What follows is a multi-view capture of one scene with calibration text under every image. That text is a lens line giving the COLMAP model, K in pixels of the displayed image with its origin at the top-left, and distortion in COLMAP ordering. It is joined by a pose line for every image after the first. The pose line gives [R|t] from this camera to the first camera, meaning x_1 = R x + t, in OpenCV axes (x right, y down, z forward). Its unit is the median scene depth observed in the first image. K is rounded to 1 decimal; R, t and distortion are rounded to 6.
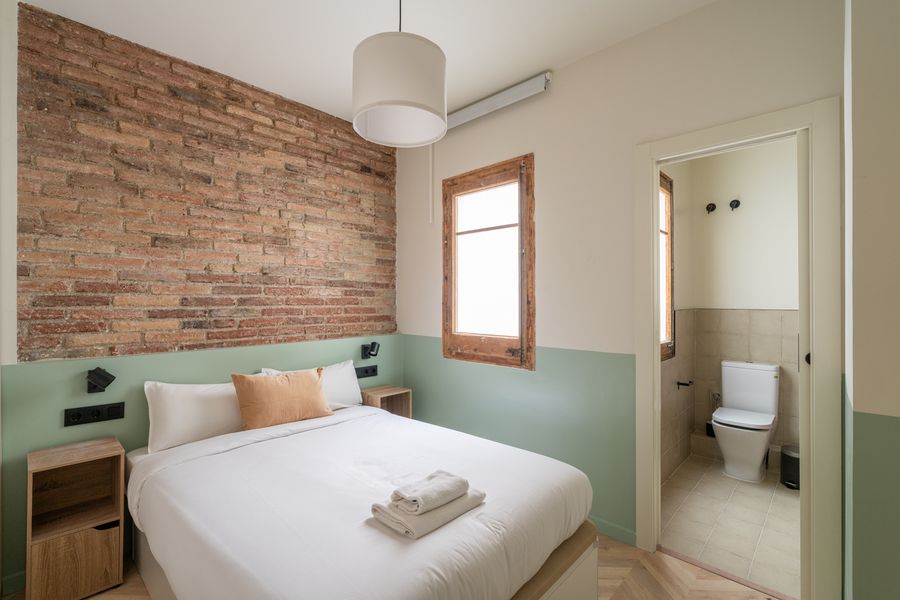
lens RADIAL K [[408.0, 0, 452.4], [0, 408.0, 301.0], [0, 0, 1]] dist [-0.003400, 0.000689]
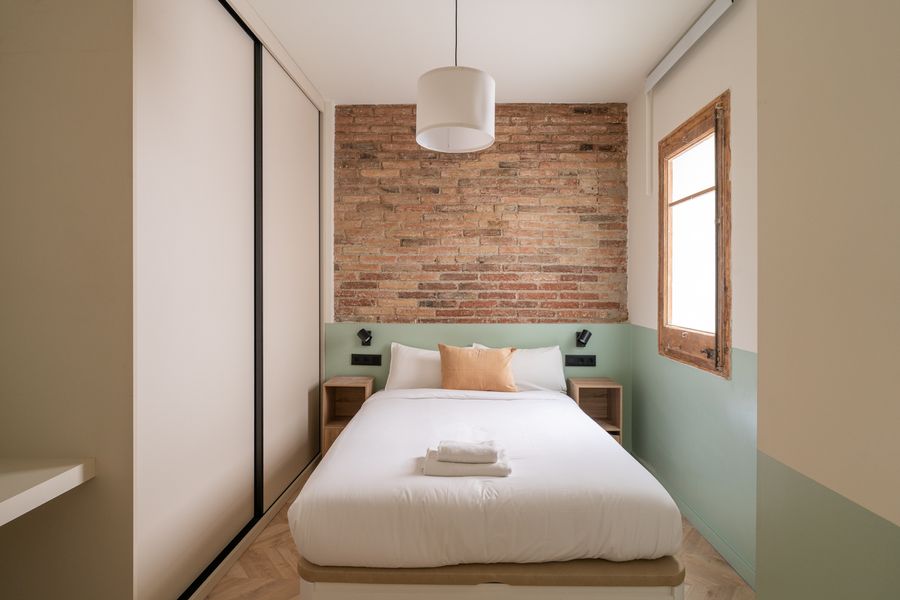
lens RADIAL K [[476.9, 0, 451.9], [0, 476.9, 285.1], [0, 0, 1]] dist [0.000554, 0.001142]
pose [[0.669732, 0.001830, -0.742601, 0.544789], [-0.003993, 0.999991, -0.001136, -0.000257], [0.742592, 0.003726, 0.669733, 0.037928]]
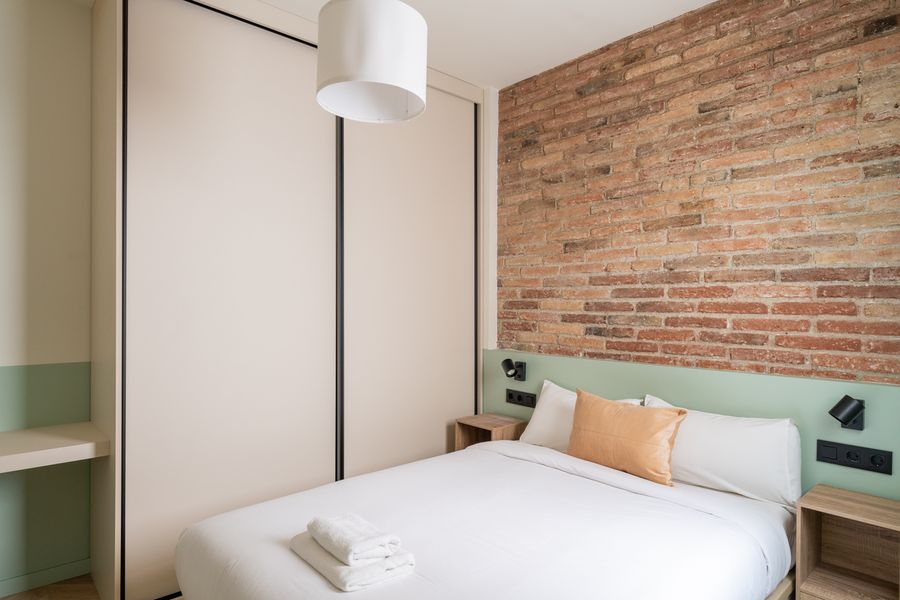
lens RADIAL K [[524.9, 0, 450.1], [0, 524.9, 306.3], [0, 0, 1]] dist [-0.004911, 0.004119]
pose [[-0.083466, 0.003577, -0.996504, 0.577994], [-0.008141, 0.999958, 0.004271, -0.001114], [0.996477, 0.008469, -0.083433, 0.763984]]
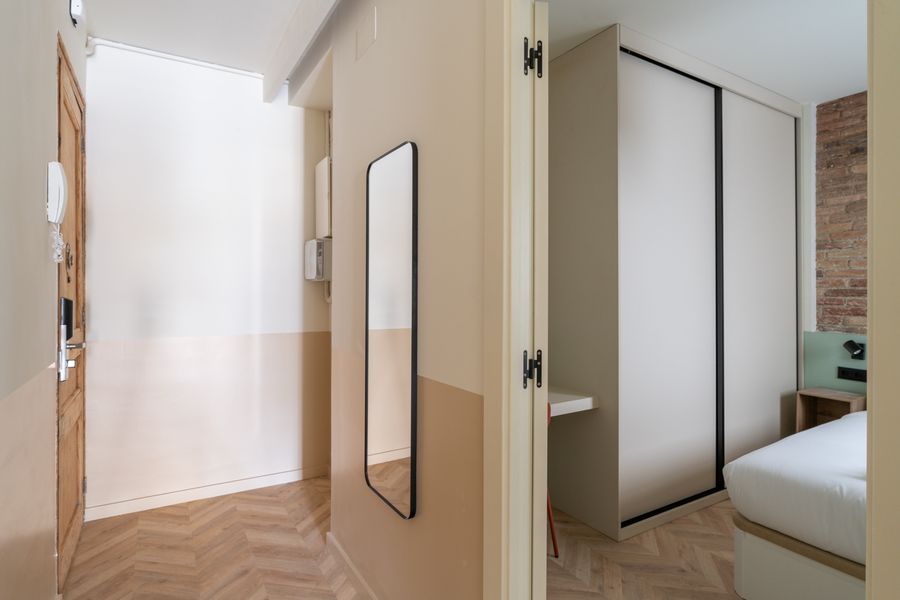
lens RADIAL K [[476.9, 0, 438.0], [0, 476.9, 288.3], [0, 0, 1]] dist [0.000554, 0.001142]
pose [[-0.262574, -0.005007, -0.964899, 0.872960], [-0.003703, 0.999984, -0.004181, -0.003337], [0.964905, 0.002475, -0.262589, 0.044878]]
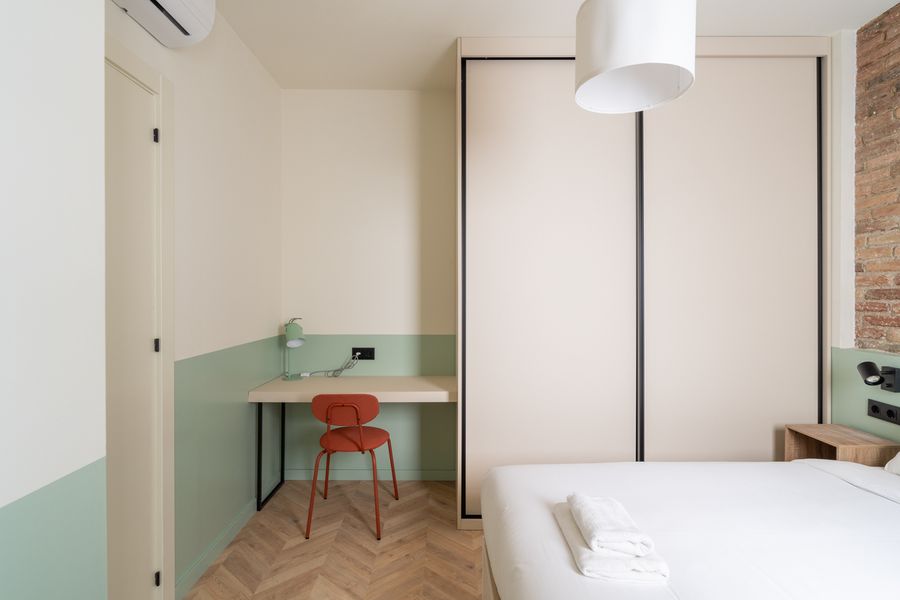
lens RADIAL K [[429.2, 0, 444.6], [0, 429.2, 295.9], [0, 0, 1]] dist [0.003580, -0.001197]
pose [[-0.731066, 0.005550, -0.682285, 0.464434], [-0.000472, 0.999963, 0.008640, -0.003861], [0.682307, 0.006639, -0.731036, 0.847182]]
